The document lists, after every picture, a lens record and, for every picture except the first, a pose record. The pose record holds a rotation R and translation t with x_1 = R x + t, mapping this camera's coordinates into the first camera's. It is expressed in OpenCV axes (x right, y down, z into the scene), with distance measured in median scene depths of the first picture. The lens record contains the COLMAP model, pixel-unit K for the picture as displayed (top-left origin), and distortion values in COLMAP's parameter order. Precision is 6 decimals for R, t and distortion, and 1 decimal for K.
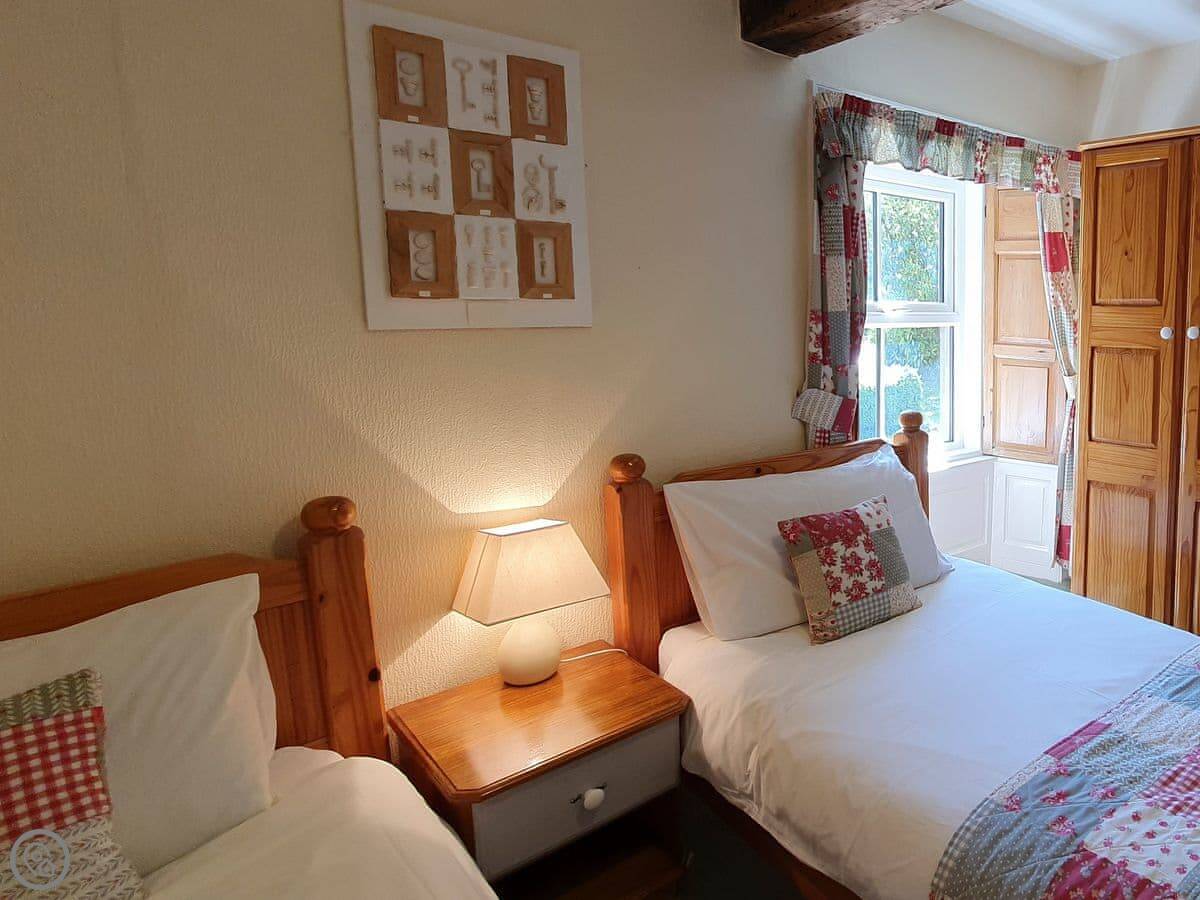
lens RADIAL K [[1078.0, 0, 600.0], [0, 1078.0, 450.0], [0, 0, 1]] dist [0.000198, 0.000167]
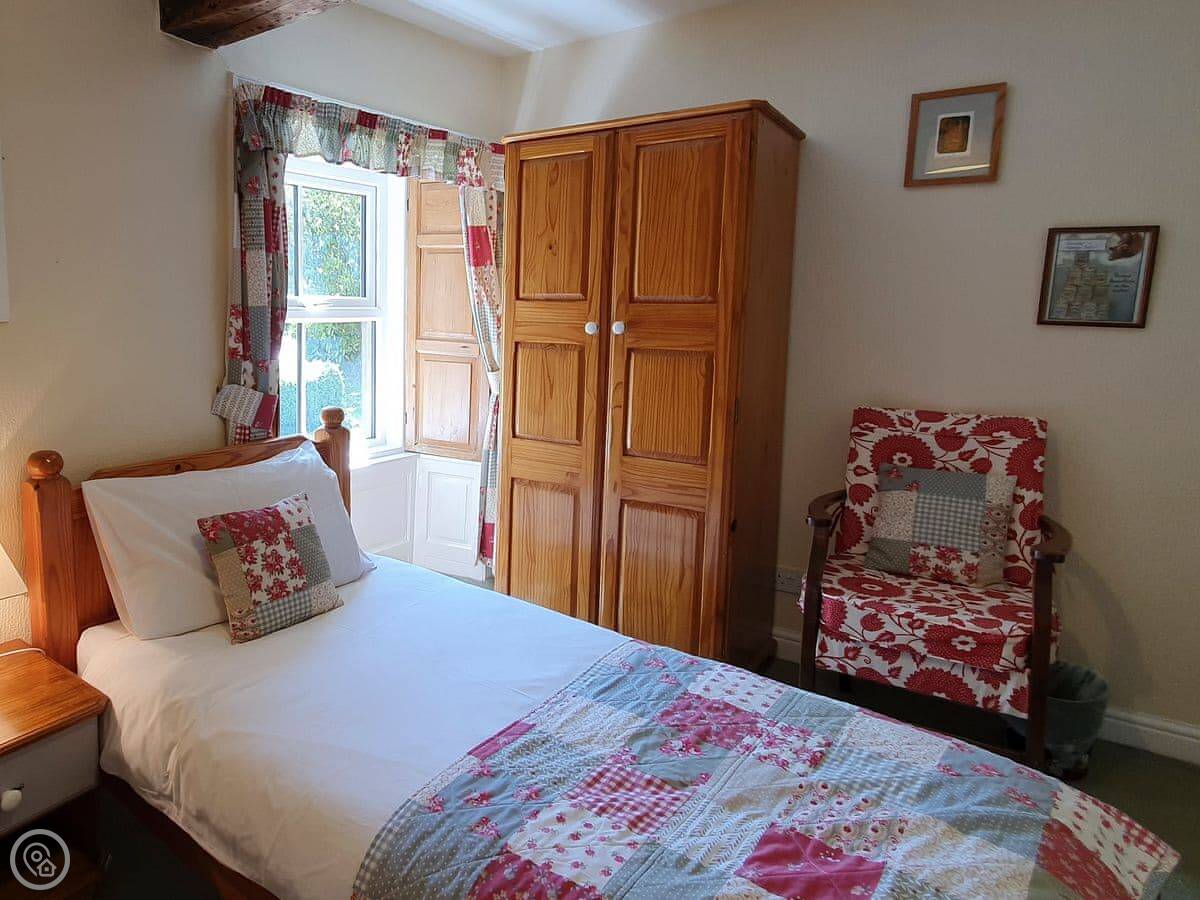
lens RADIAL K [[1078.0, 0, 600.0], [0, 1078.0, 450.0], [0, 0, 1]] dist [0.000198, 0.000167]
pose [[1.000000, -0.000030, -0.000304, 0.533786], [0.000030, 1.000000, -0.000110, 0.003221], [0.000304, 0.000110, 1.000000, 0.013054]]
